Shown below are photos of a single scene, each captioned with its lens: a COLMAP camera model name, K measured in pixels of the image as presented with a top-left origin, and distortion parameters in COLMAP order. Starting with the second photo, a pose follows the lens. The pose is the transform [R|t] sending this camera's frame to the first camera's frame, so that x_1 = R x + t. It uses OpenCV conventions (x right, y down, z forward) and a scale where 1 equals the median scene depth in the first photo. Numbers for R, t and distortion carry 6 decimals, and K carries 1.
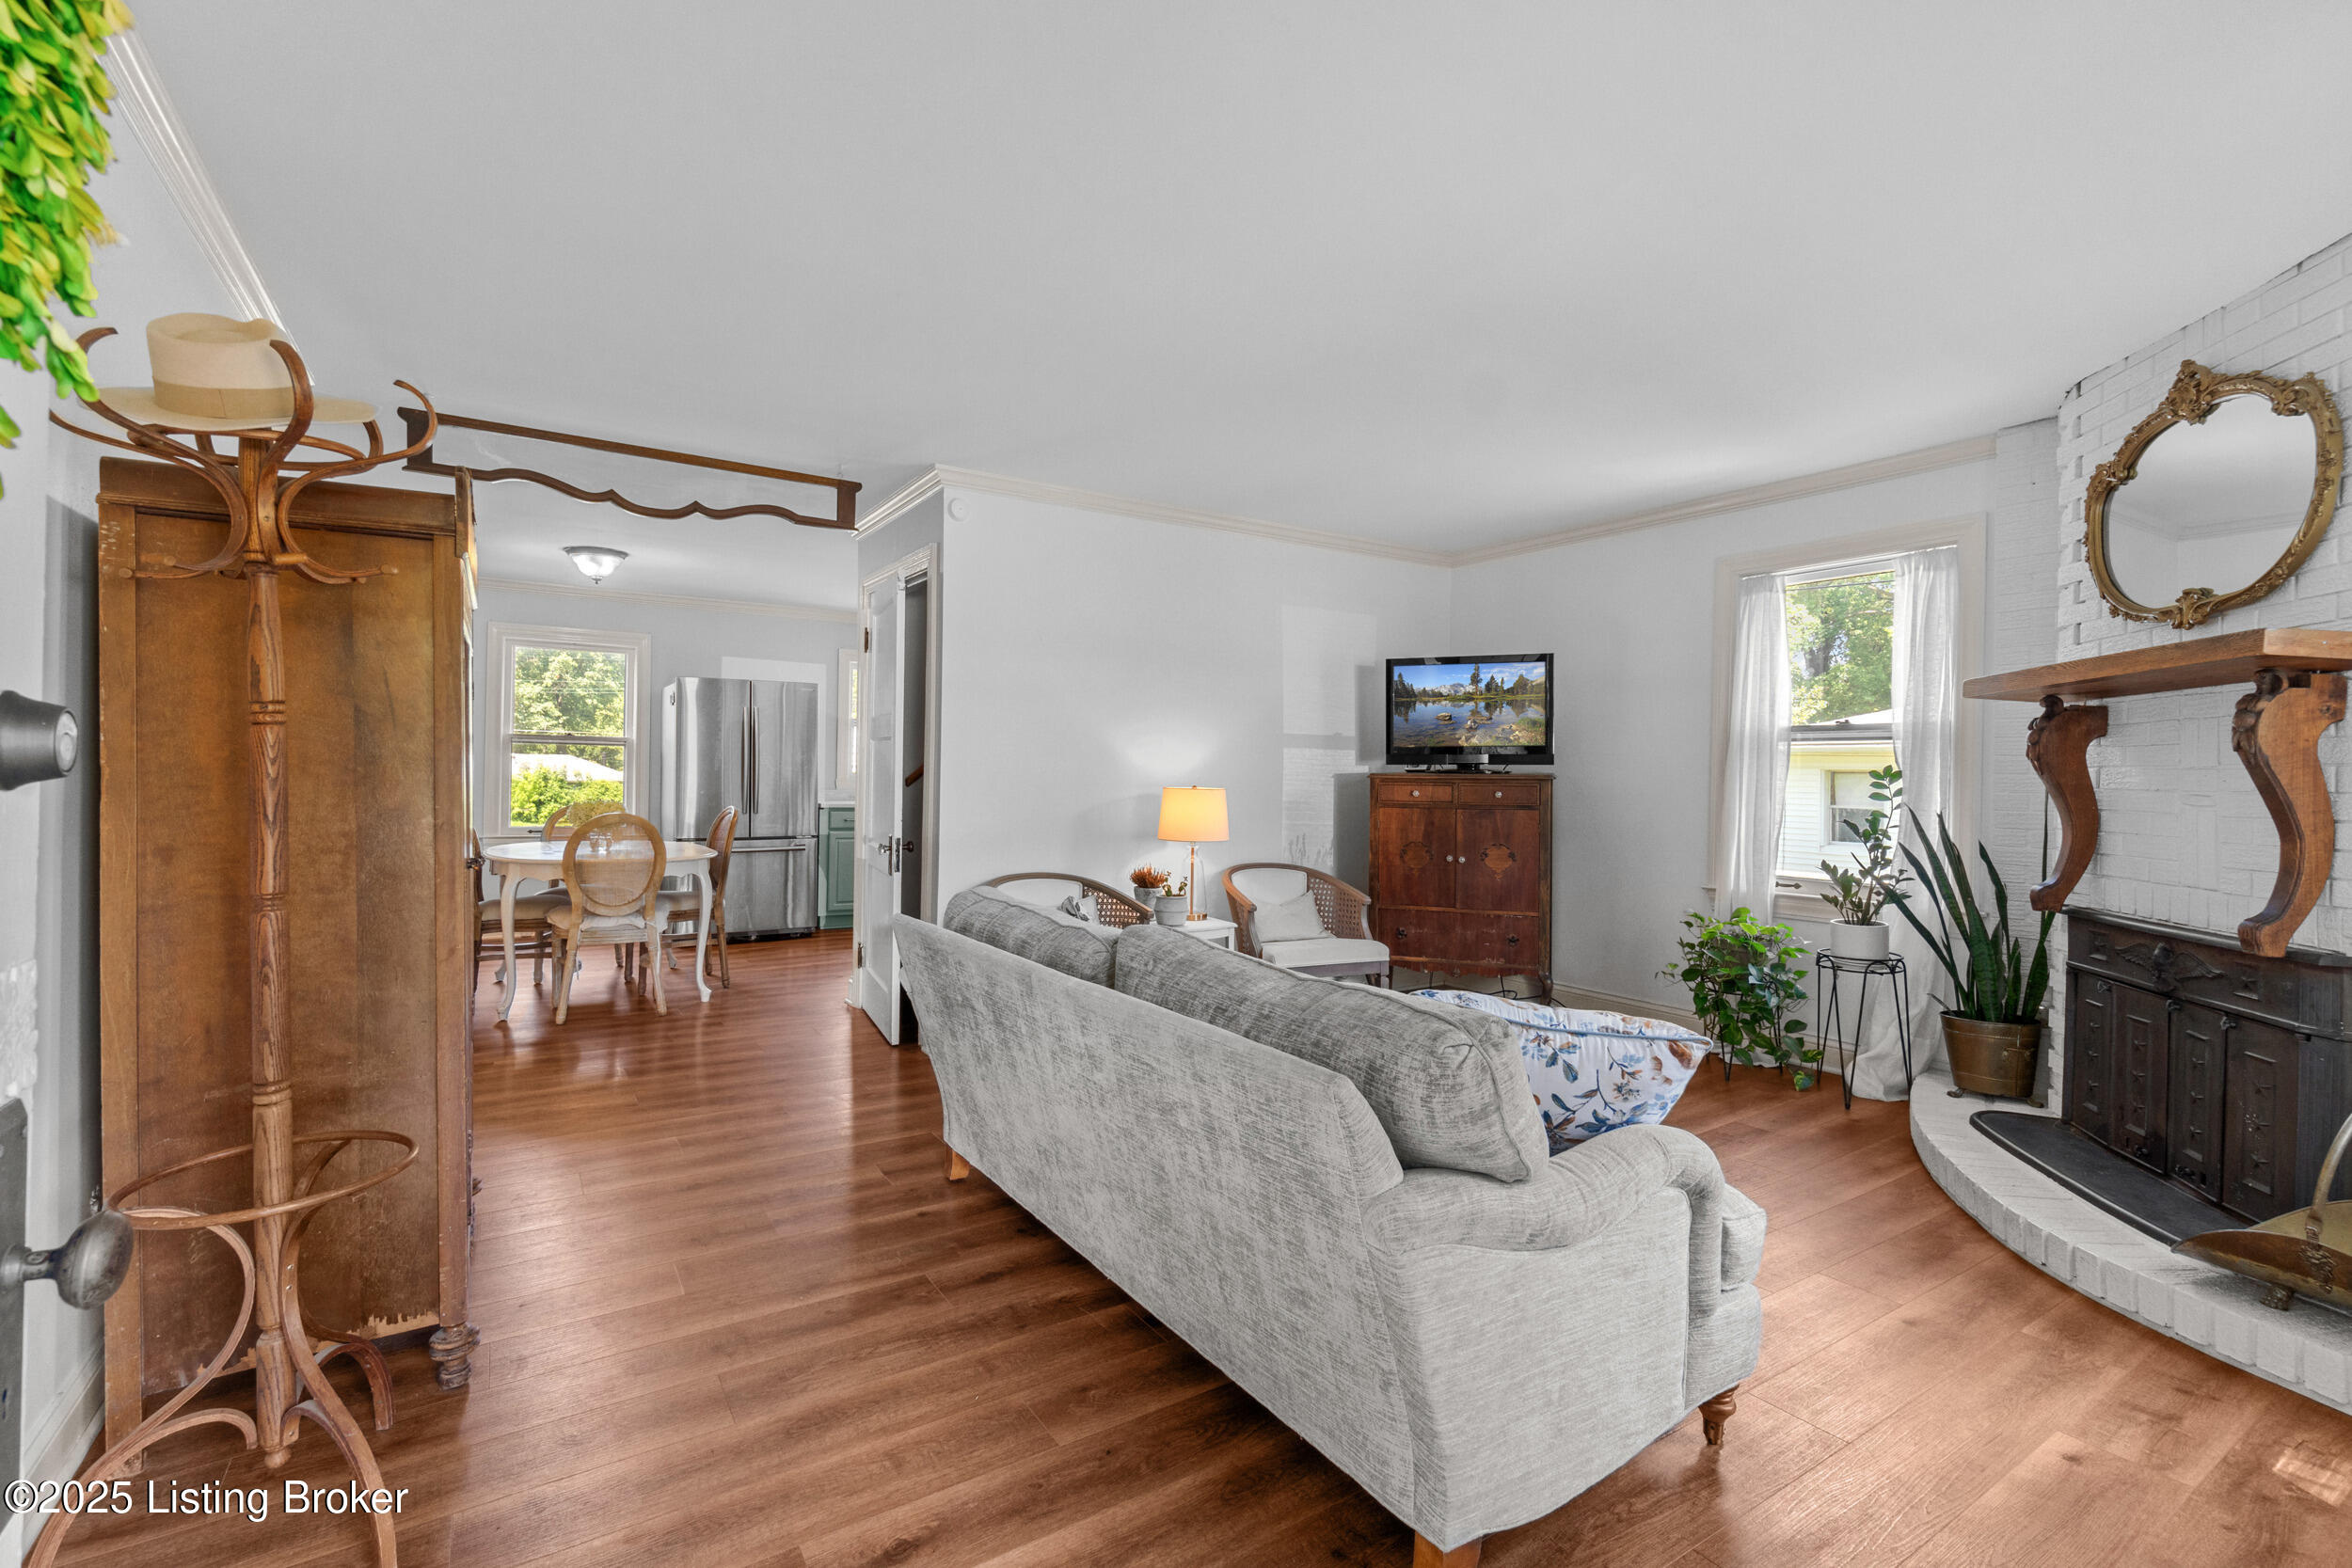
lens RADIAL K [[1008.8, 0, 1167.0], [0, 1008.8, 787.3], [0, 0, 1]] dist [-0.004574, 0.000047]
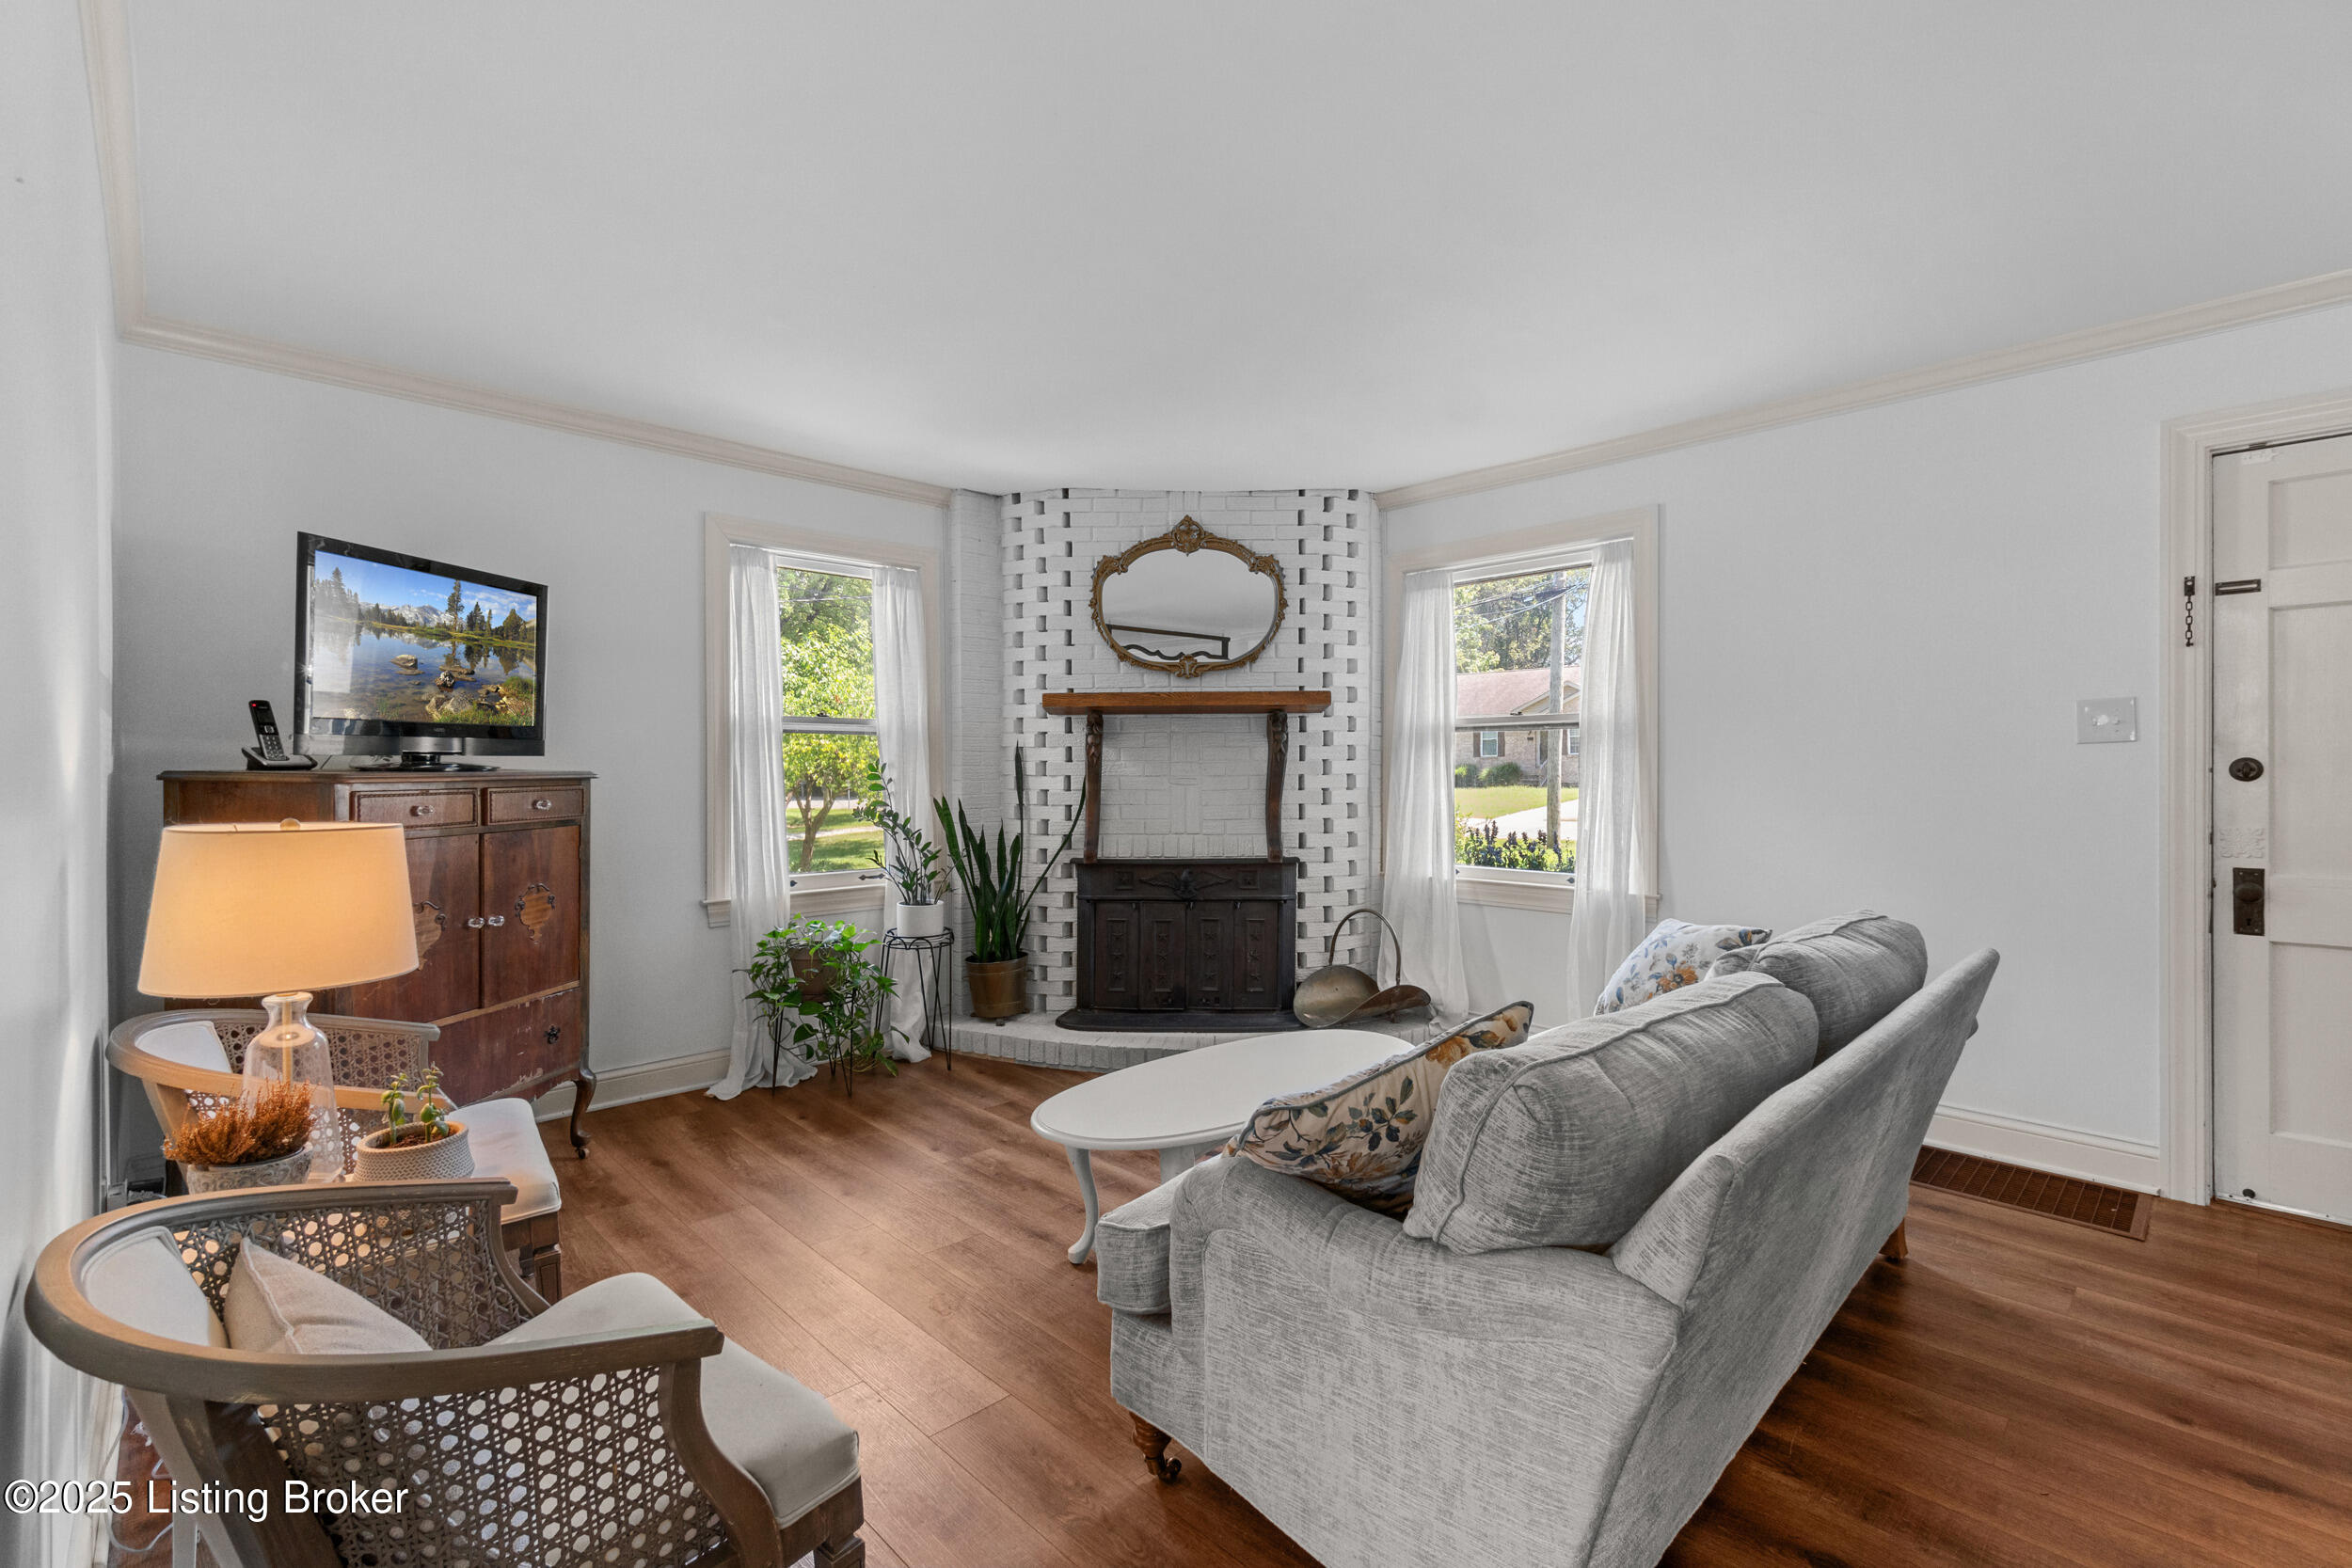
lens RADIAL K [[1008.8, 0, 1138.7], [0, 1008.8, 778.9], [0, 0, 1]] dist [-0.004574, 0.000047]
pose [[-0.174529, -0.018336, 0.984481, -0.352252], [0.014788, 0.999665, 0.021240, -0.015690], [-0.984541, 0.018266, -0.174200, 0.784697]]
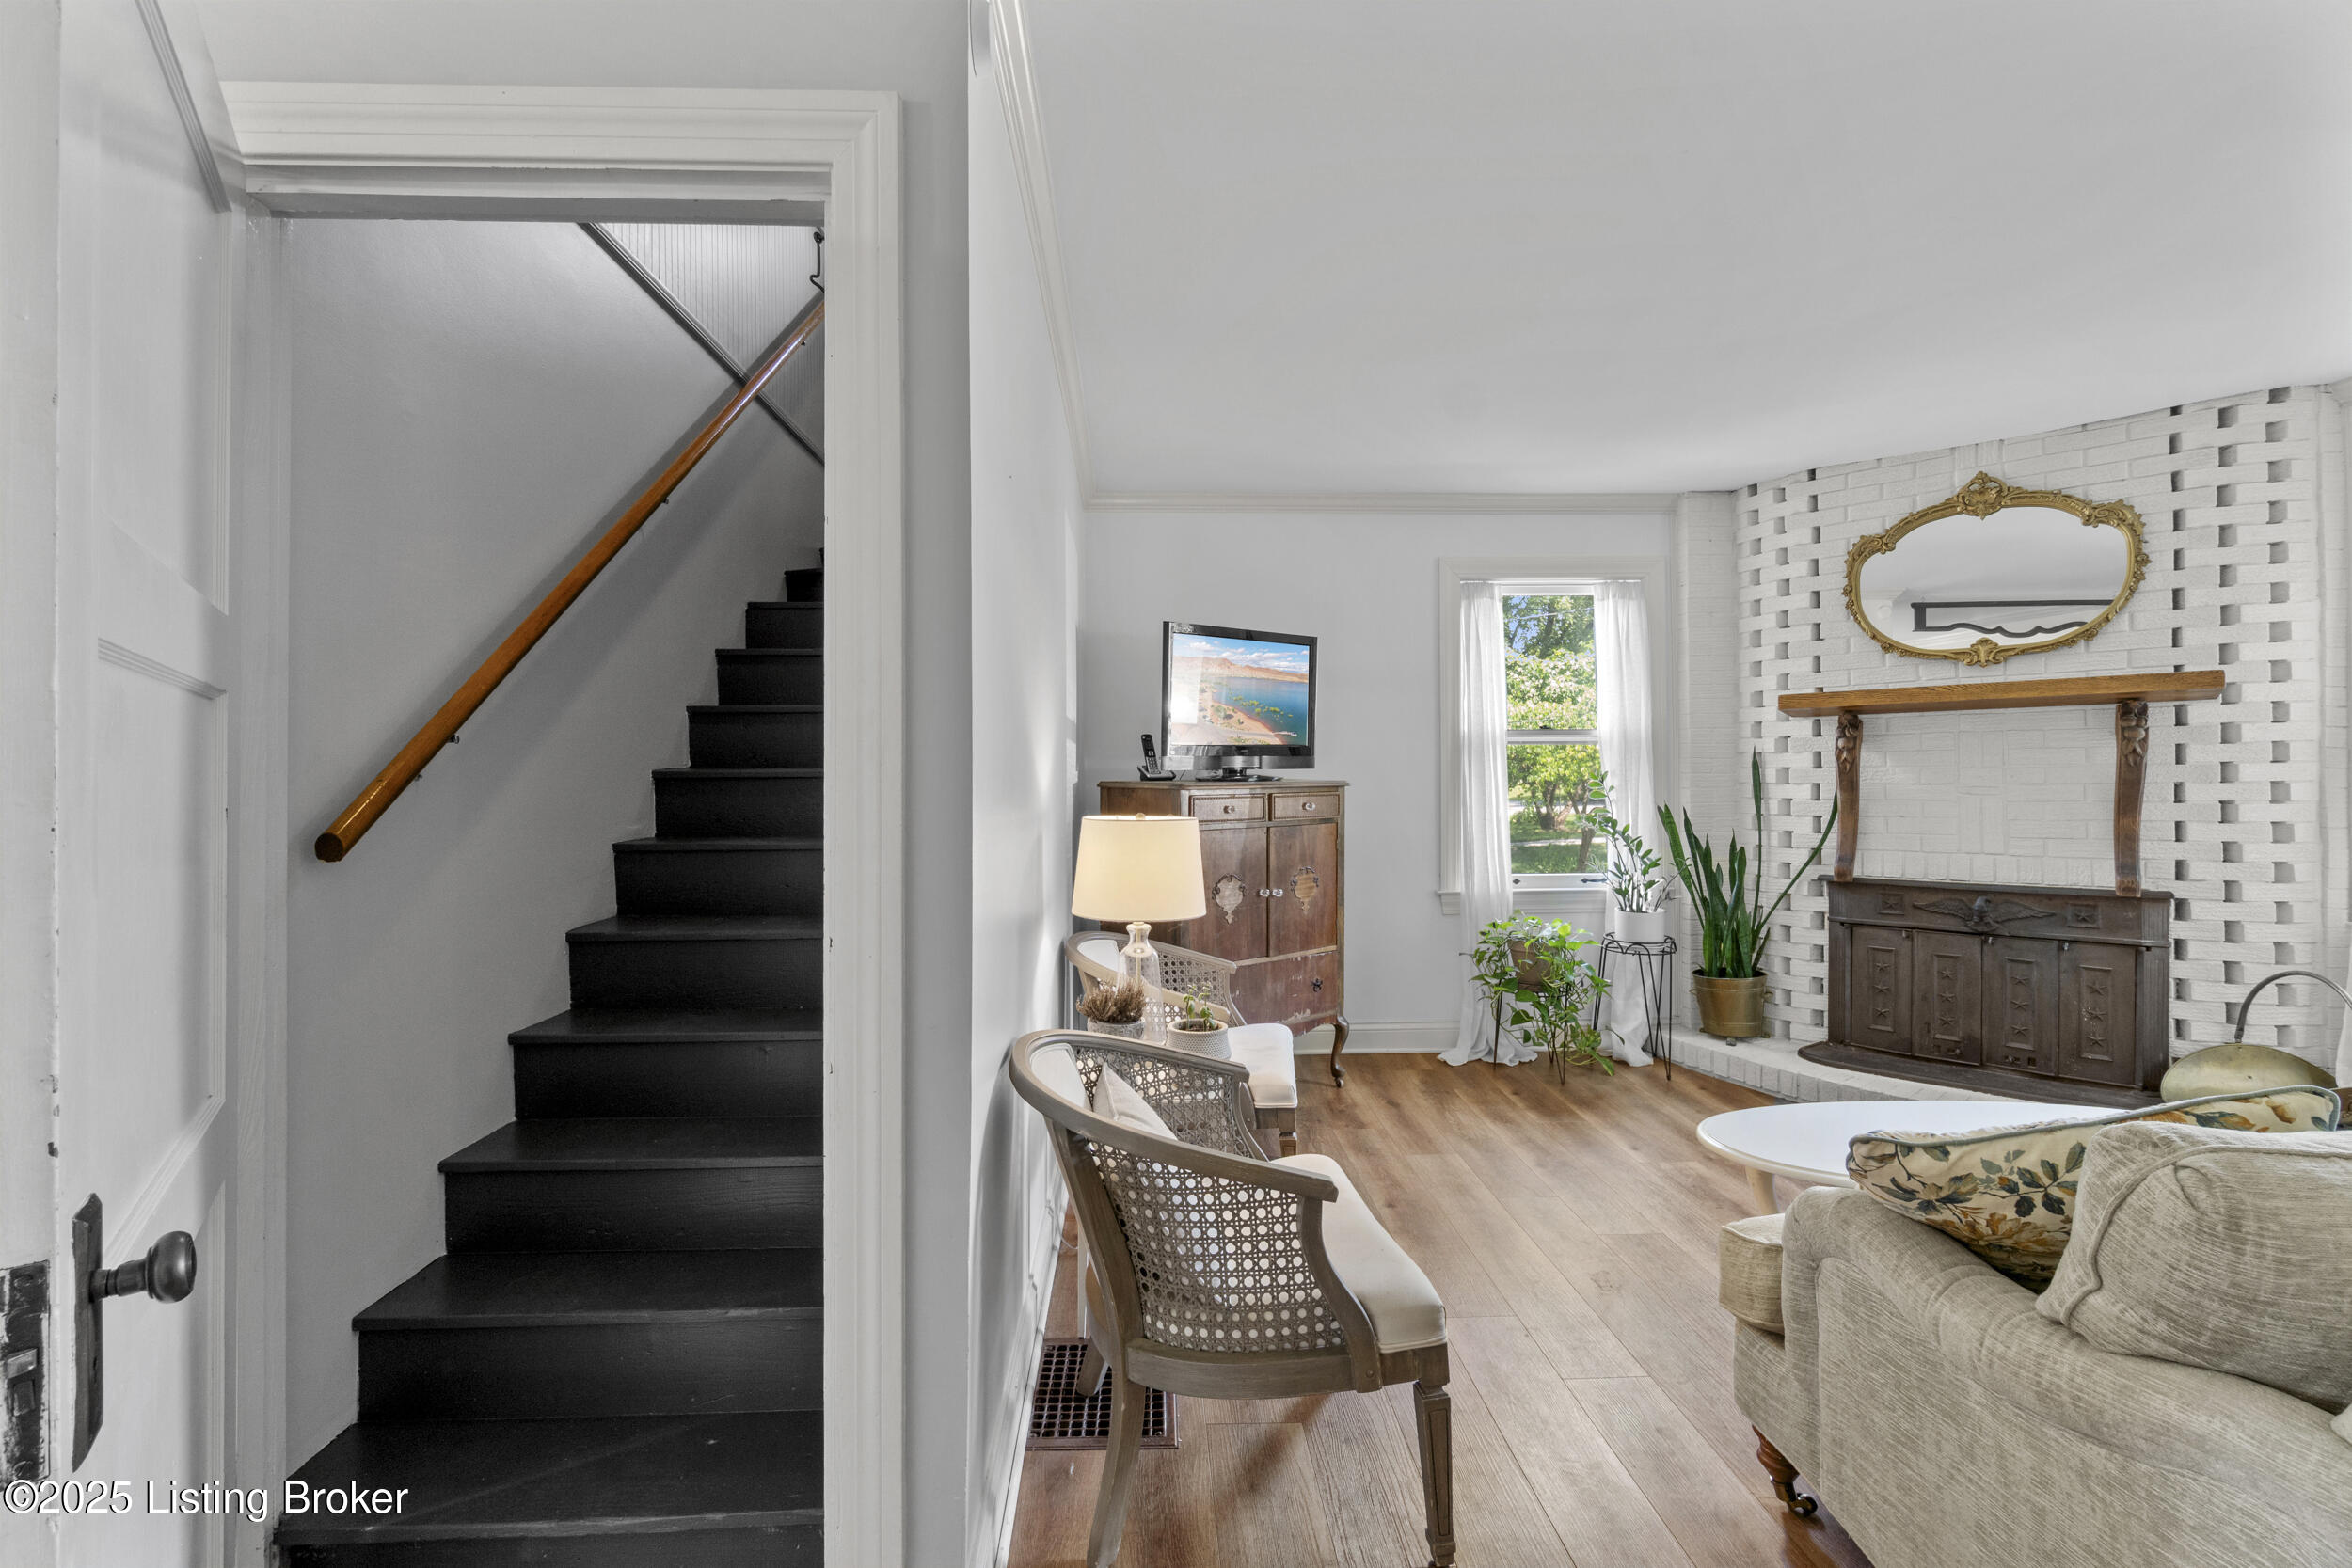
lens RADIAL K [[1008.8, 0, 1186.0], [0, 1008.8, 769.4], [0, 0, 1]] dist [-0.004574, 0.000047]
pose [[0.524347, -0.006459, 0.851480, -0.421906], [0.024260, 0.999679, -0.007356, -0.018371], [-0.851159, 0.024514, 0.524335, 0.693564]]
